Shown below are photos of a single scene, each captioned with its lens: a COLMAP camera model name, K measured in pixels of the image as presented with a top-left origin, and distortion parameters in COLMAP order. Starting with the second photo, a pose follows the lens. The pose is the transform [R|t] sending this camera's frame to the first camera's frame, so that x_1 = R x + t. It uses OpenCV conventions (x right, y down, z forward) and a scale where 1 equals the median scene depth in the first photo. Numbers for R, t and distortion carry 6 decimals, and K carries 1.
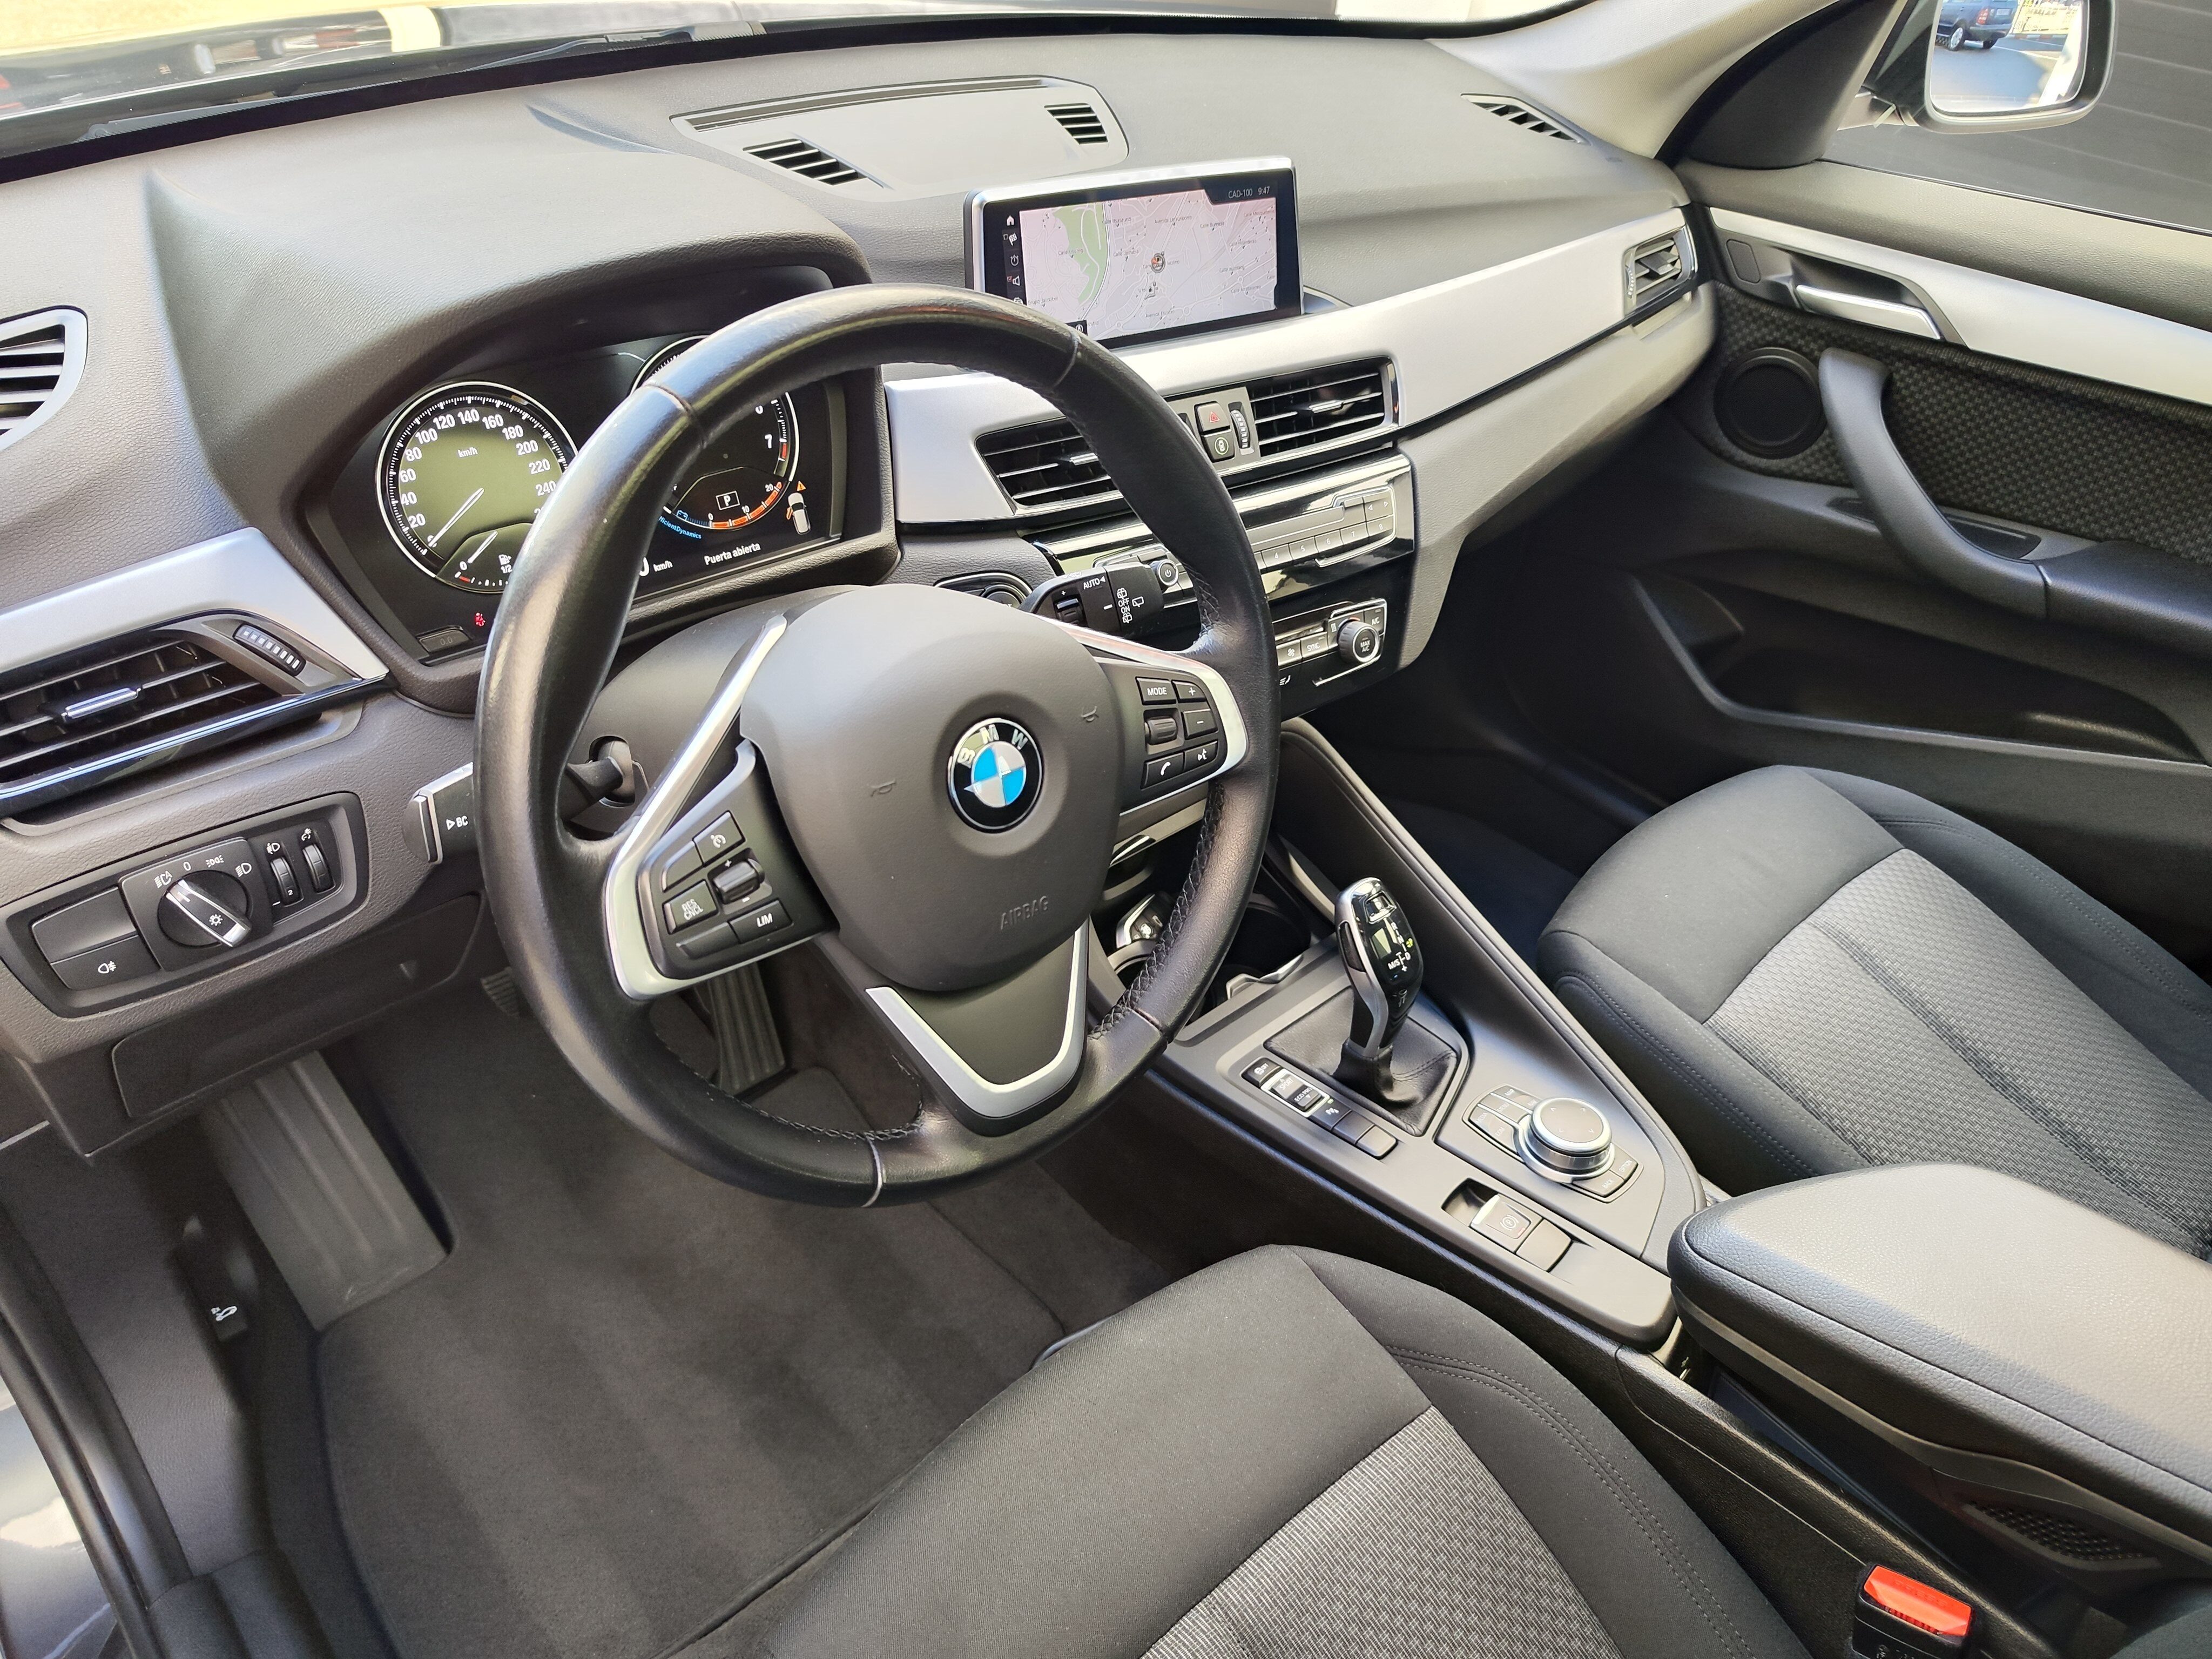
lens RADIAL K [[1585.7, 0, 1106.0], [0, 1585.7, 829.5], [0, 0, 1]] dist [0.013851, -0.000720]
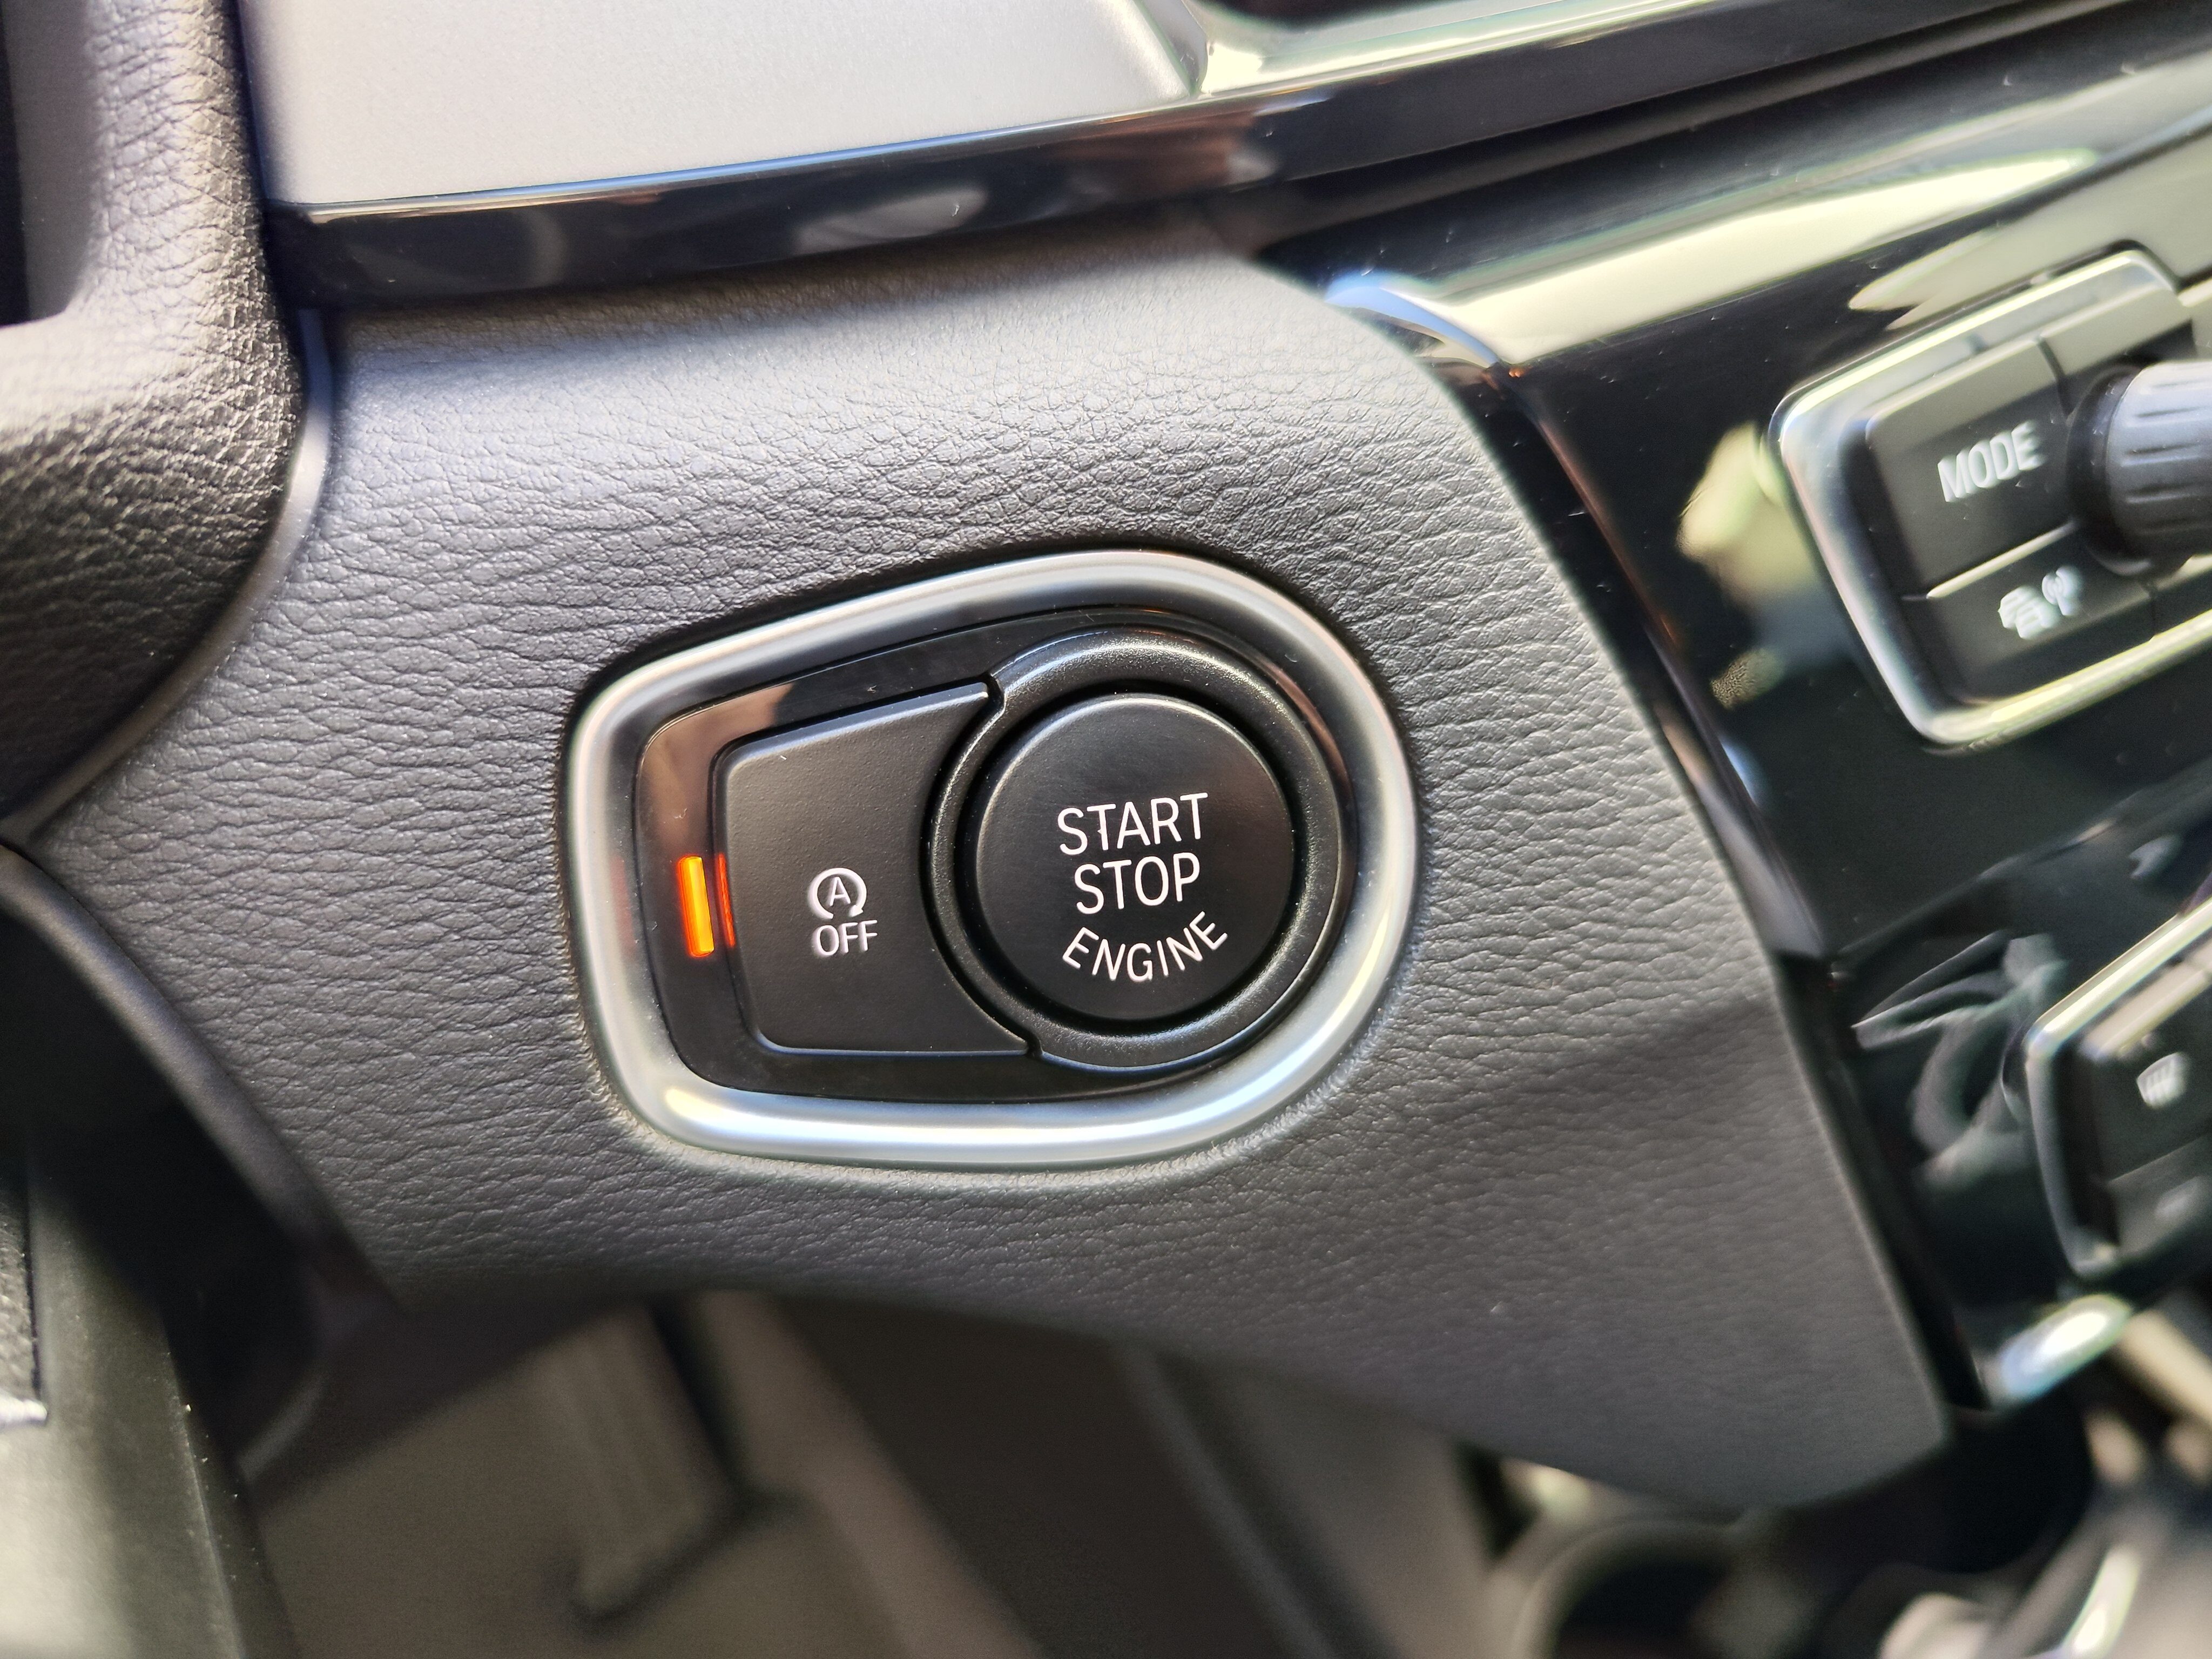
lens RADIAL K [[1530.6, 0, 1101.9], [0, 1530.6, 823.2], [0, 0, 1]] dist [-0.000932, -0.010124]
pose [[0.995822, -0.053694, -0.073859, -0.056502], [0.062683, 0.990133, 0.125330, -0.145727], [0.066401, -0.129436, 0.989362, 0.810854]]
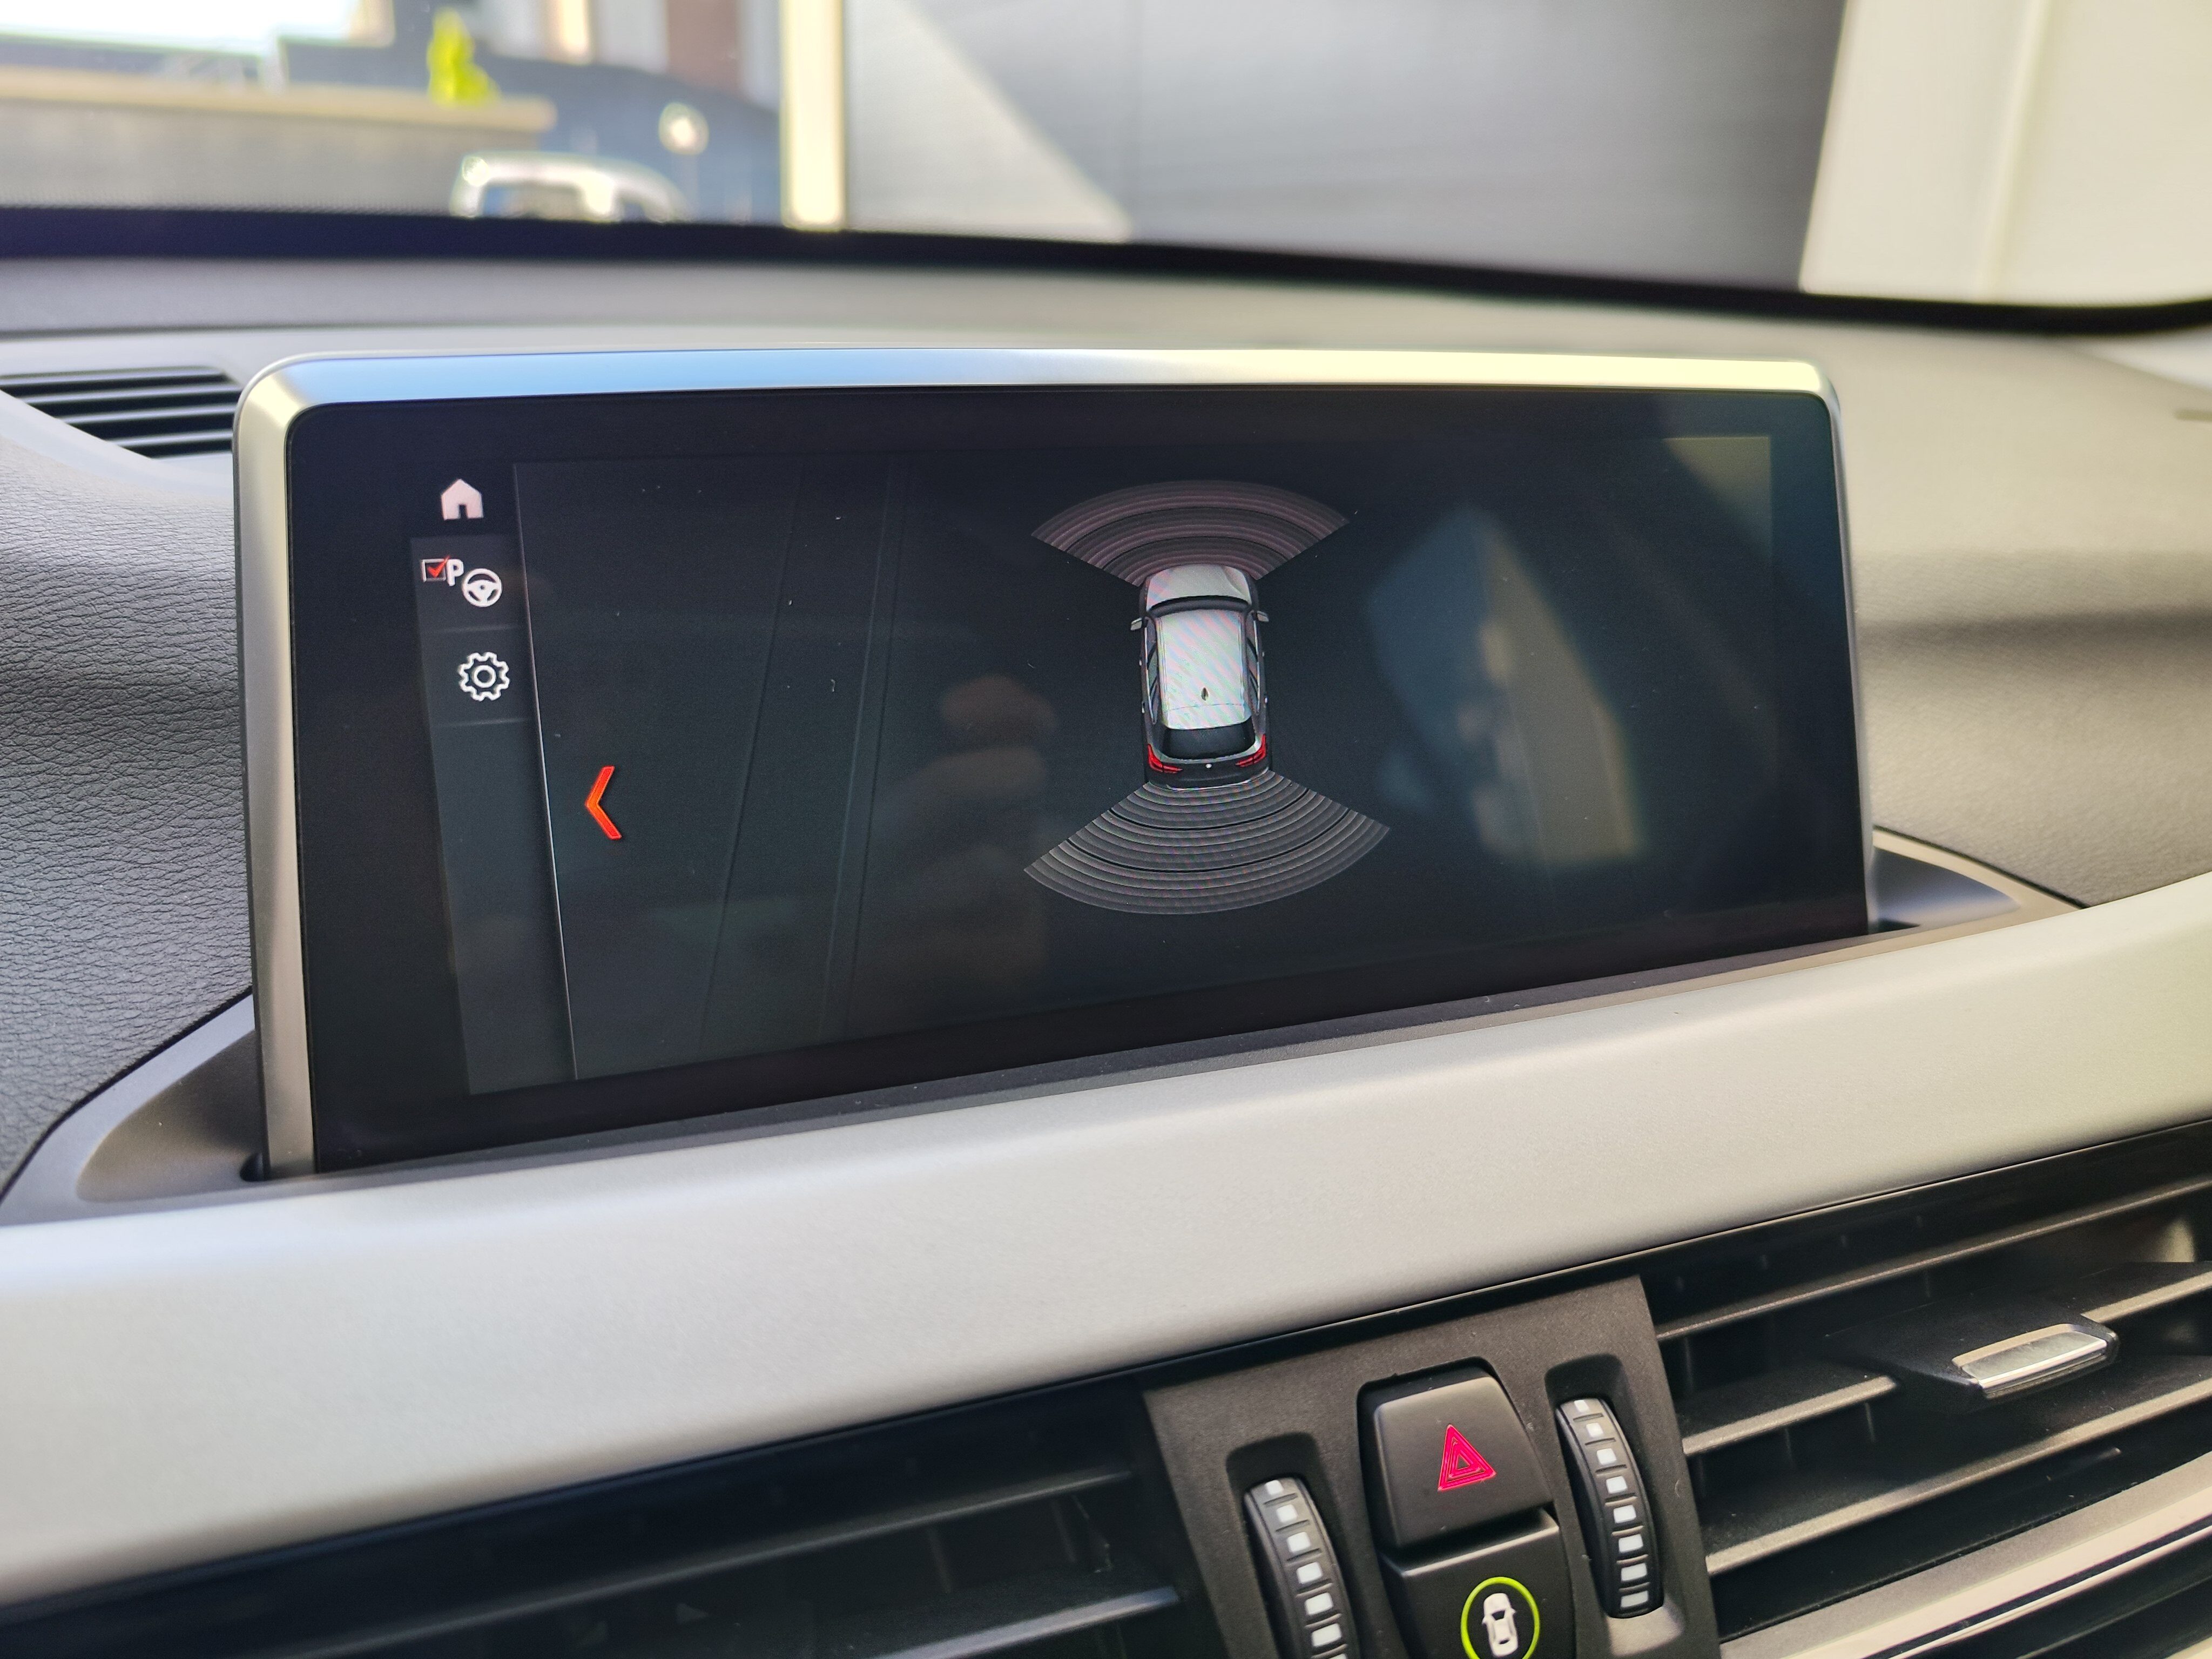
lens RADIAL K [[1530.6, 0, 1101.9], [0, 1530.6, 823.2], [0, 0, 1]] dist [-0.000932, -0.010124]
pose [[0.963708, 0.020407, -0.266176, 0.073714], [-0.105823, 0.944592, -0.310720, -0.271910], [0.245087, 0.327611, 0.912471, 0.802354]]
